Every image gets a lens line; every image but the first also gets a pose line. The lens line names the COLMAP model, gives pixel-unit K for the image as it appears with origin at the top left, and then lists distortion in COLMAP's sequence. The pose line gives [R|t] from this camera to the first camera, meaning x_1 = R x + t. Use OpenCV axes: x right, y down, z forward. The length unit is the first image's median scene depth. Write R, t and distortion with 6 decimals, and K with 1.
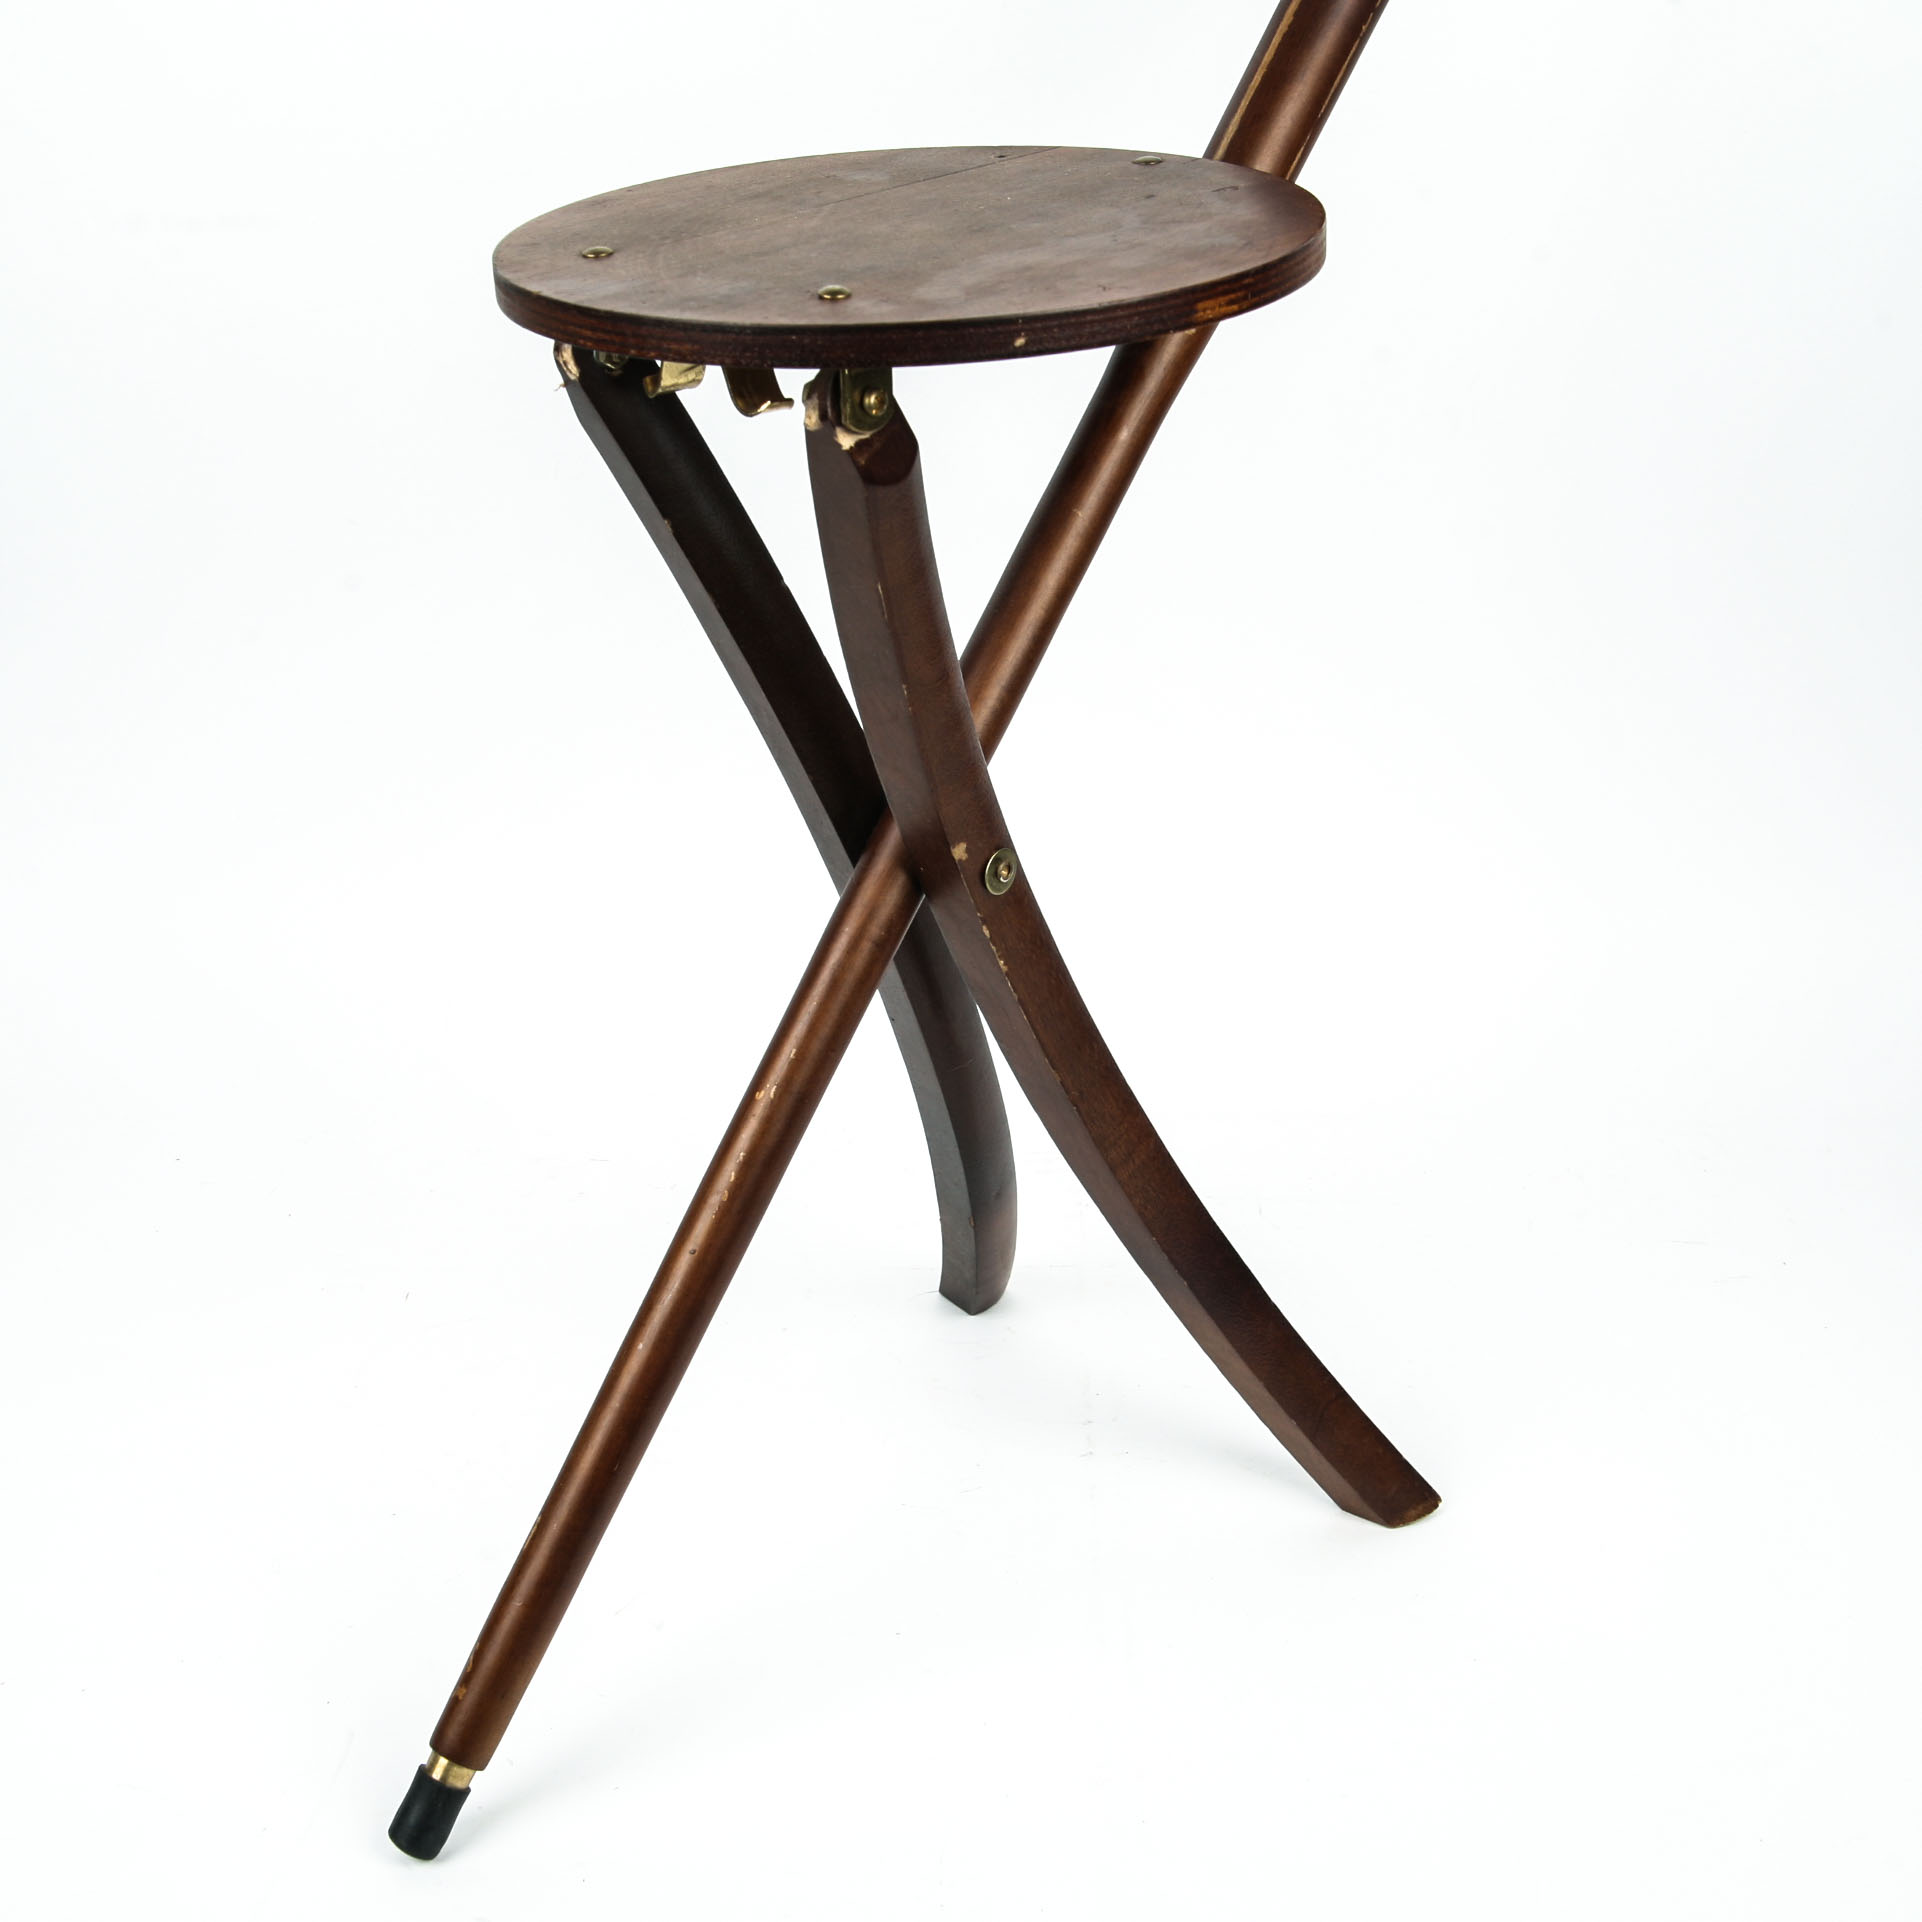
lens RADIAL K [[2664.5, 0, 933.8], [0, 2664.5, 936.3], [0, 0, 1]] dist [-0.067589, 0.000000]
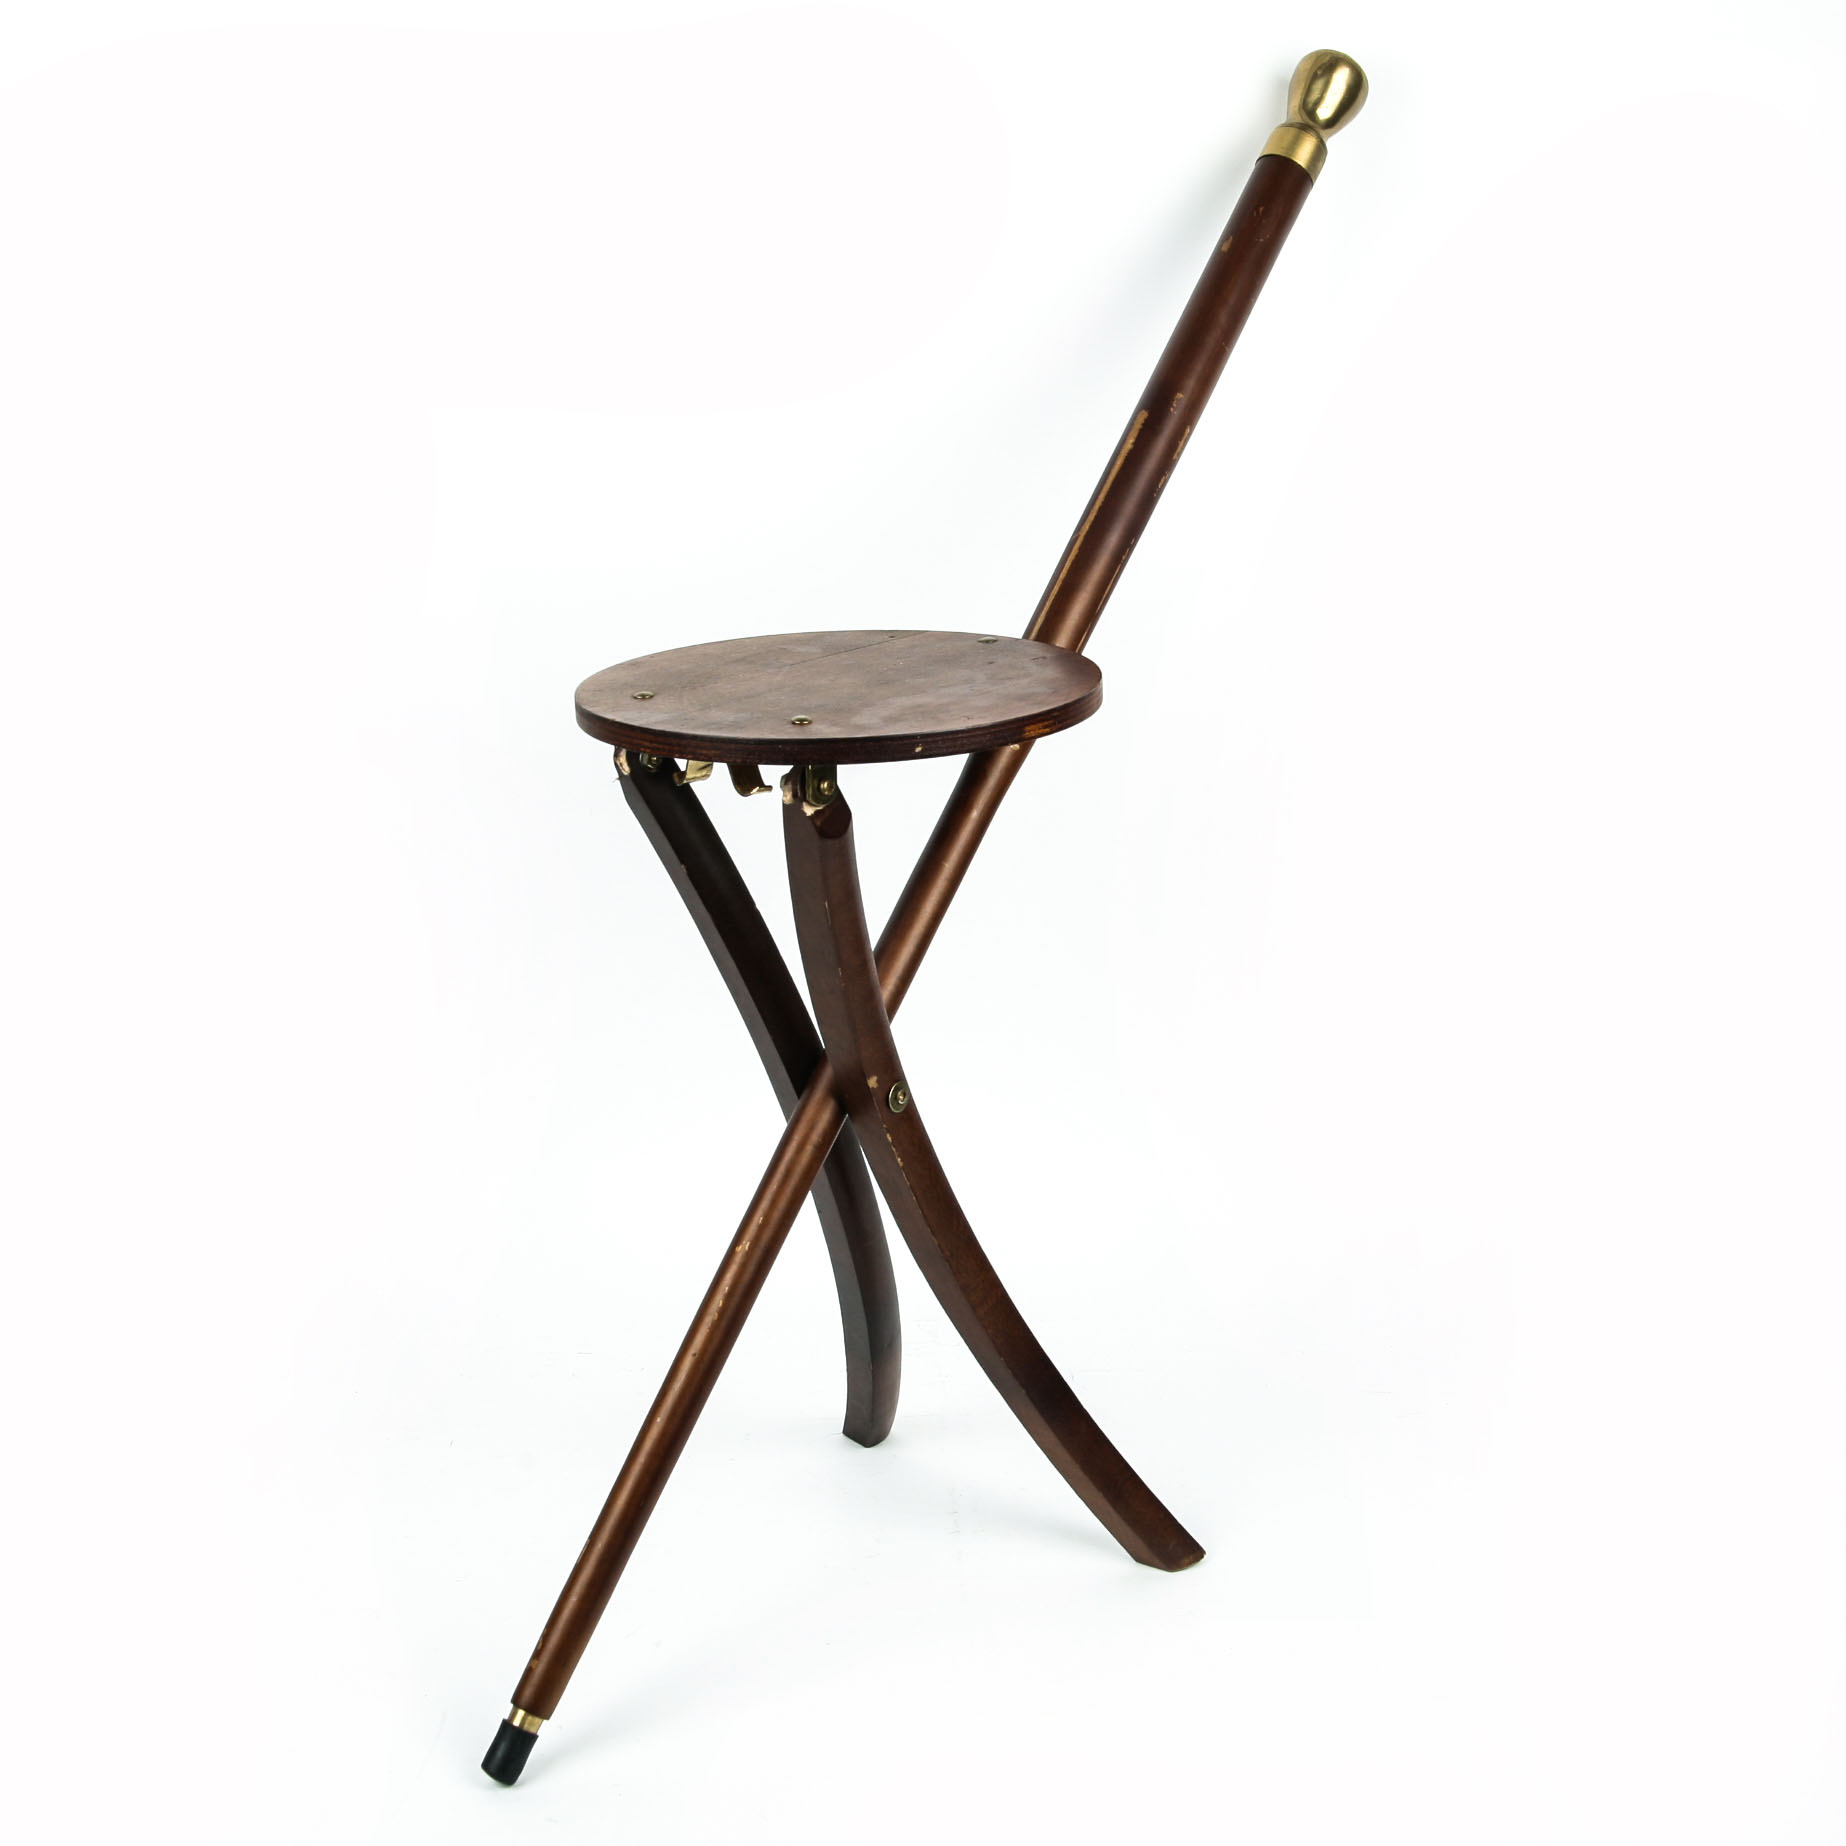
lens RADIAL K [[3054.1, 0, 923.4], [0, 3054.1, 922.7], [0, 0, 1]] dist [-0.051574, 0.000000]
pose [[0.996394, -0.000177, 0.084843, -0.107521], [0.015823, 0.982840, -0.183780, 0.196557], [-0.083354, 0.184460, 0.979299, -0.713206]]
